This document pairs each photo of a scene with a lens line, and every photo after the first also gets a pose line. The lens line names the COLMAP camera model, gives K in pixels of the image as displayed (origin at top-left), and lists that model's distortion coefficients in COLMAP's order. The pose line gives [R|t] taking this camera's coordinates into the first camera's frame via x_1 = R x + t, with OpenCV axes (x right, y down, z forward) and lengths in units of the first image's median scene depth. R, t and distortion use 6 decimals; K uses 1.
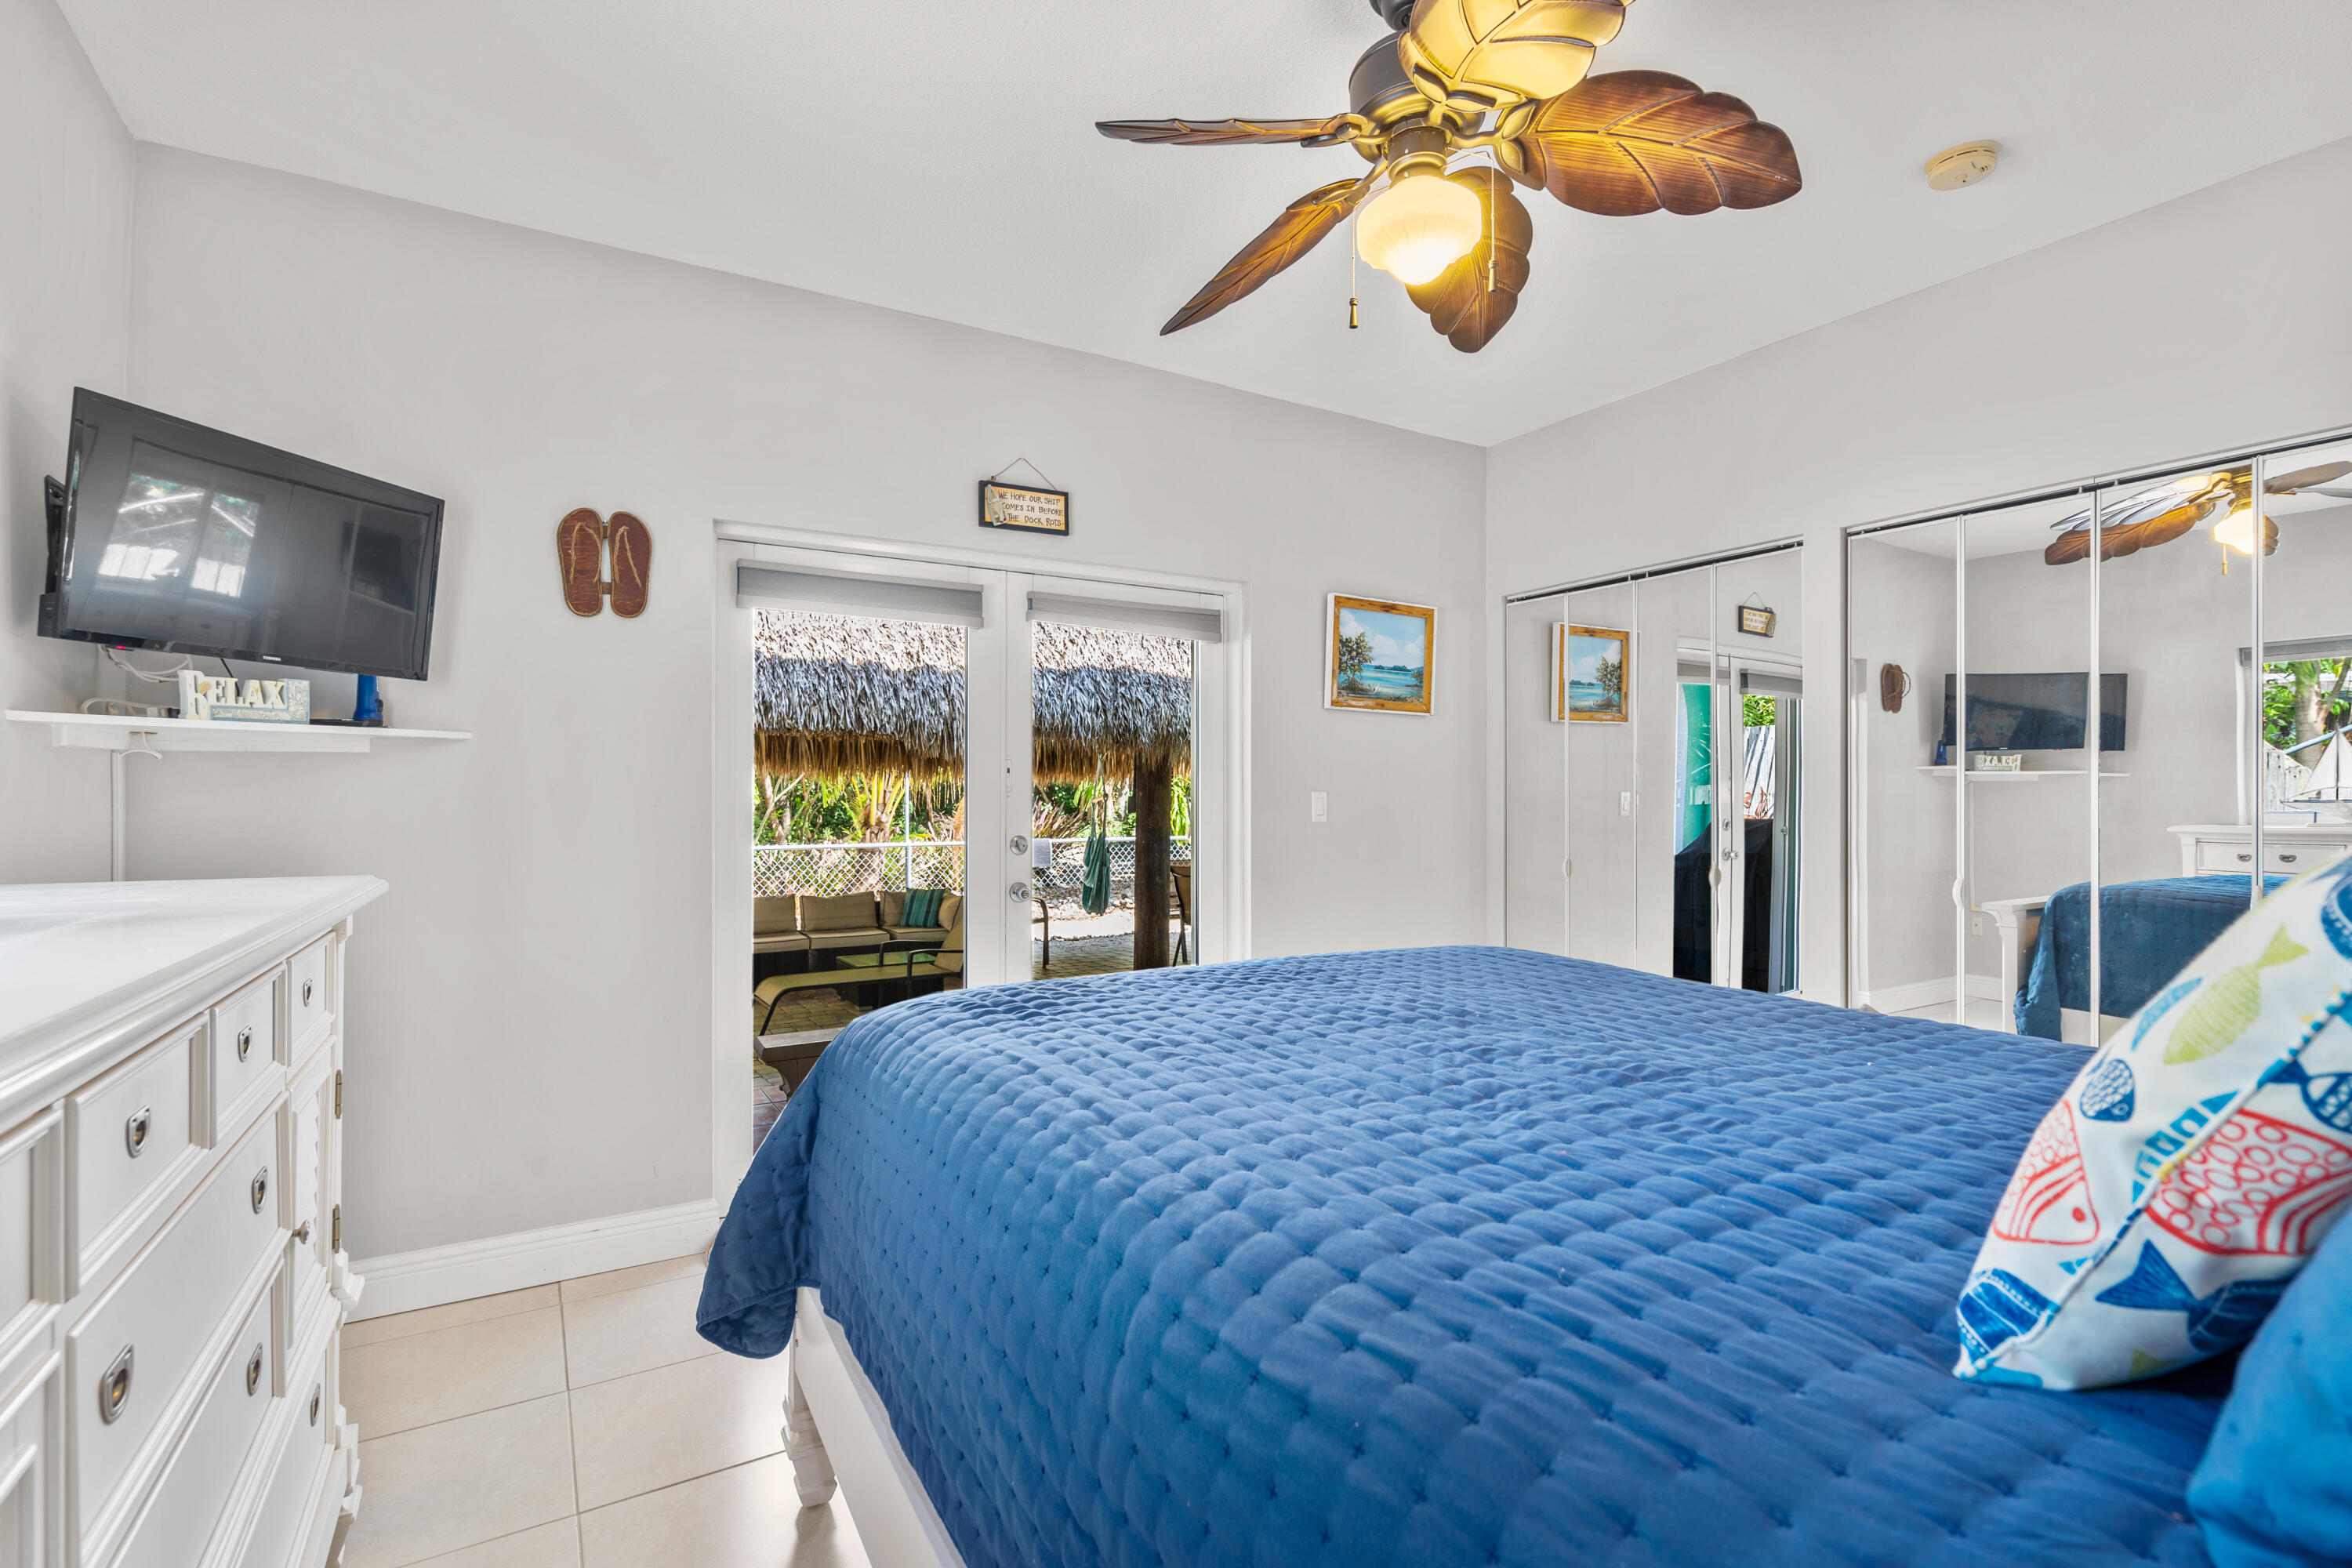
lens RADIAL K [[1086.1, 0, 1166.6], [0, 1086.1, 773.2], [0, 0, 1]] dist [-0.002933, 0.001594]
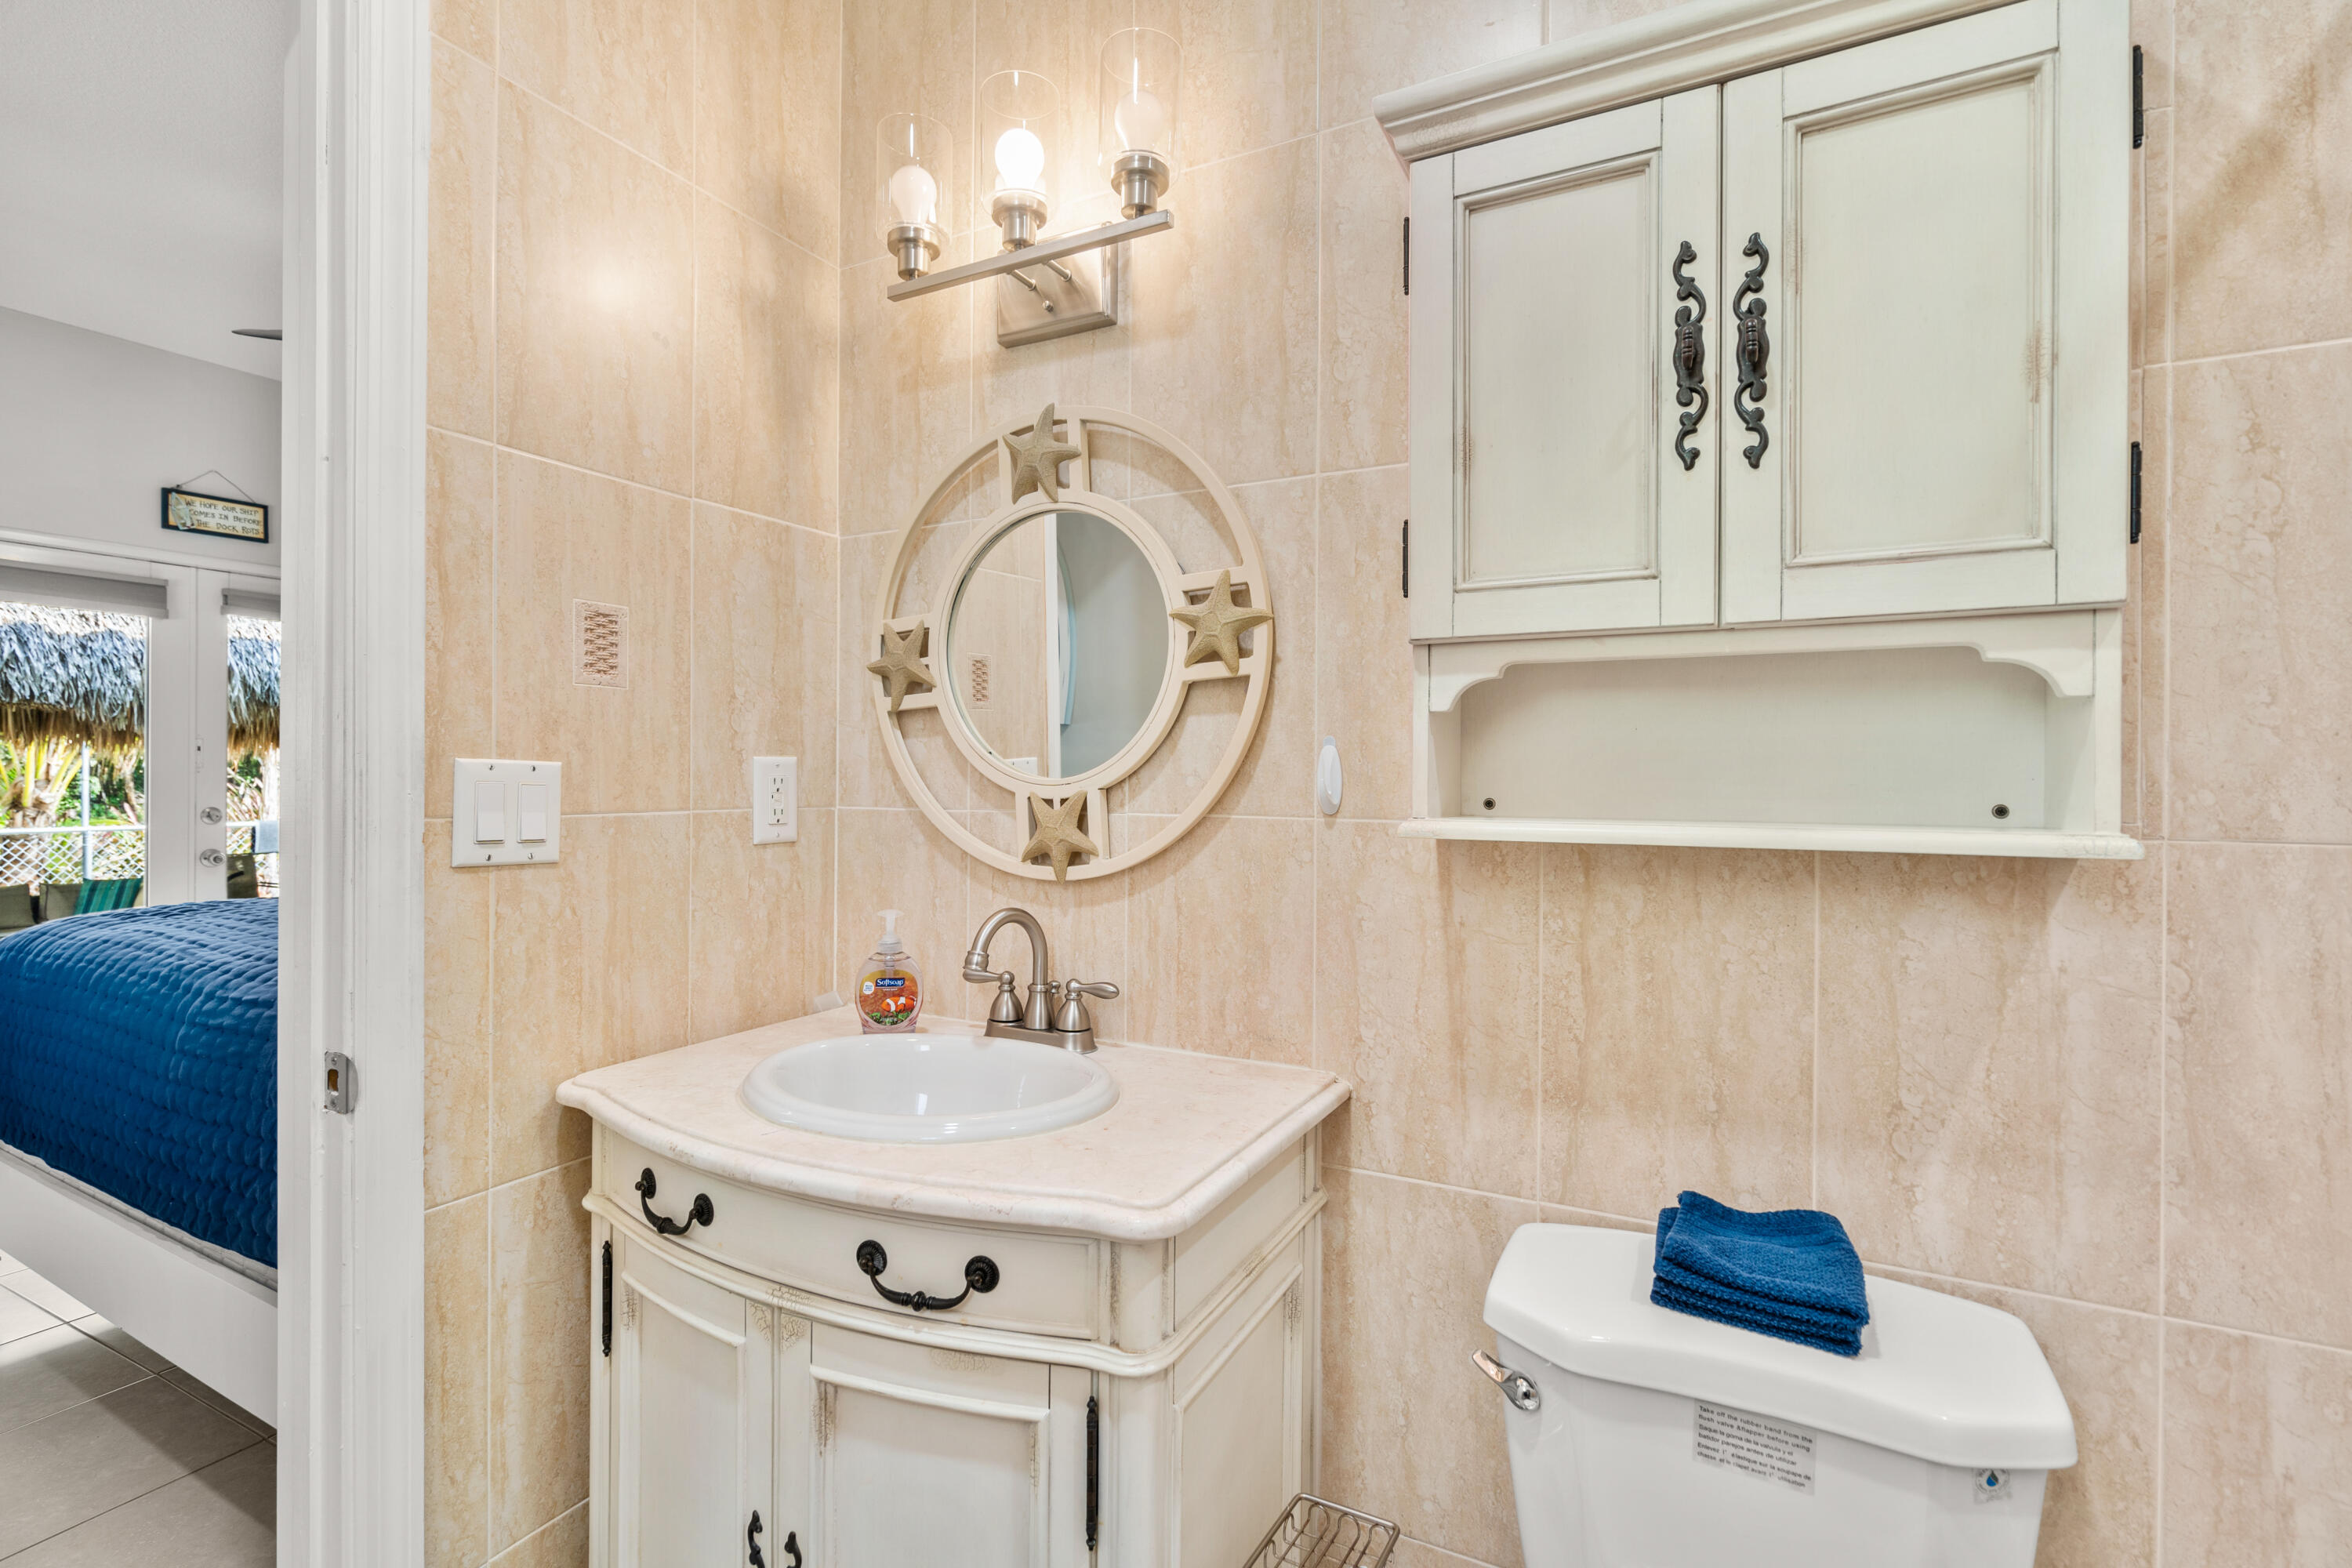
lens RADIAL K [[1086.1, 0, 1166.6], [0, 1086.1, 773.2], [0, 0, 1]] dist [-0.002933, 0.001594]
pose [[0.854910, 0.008304, 0.518710, 0.120819], [-0.017318, 0.999771, 0.012537, -0.007661], [-0.518487, -0.019701, 0.854858, -0.443009]]
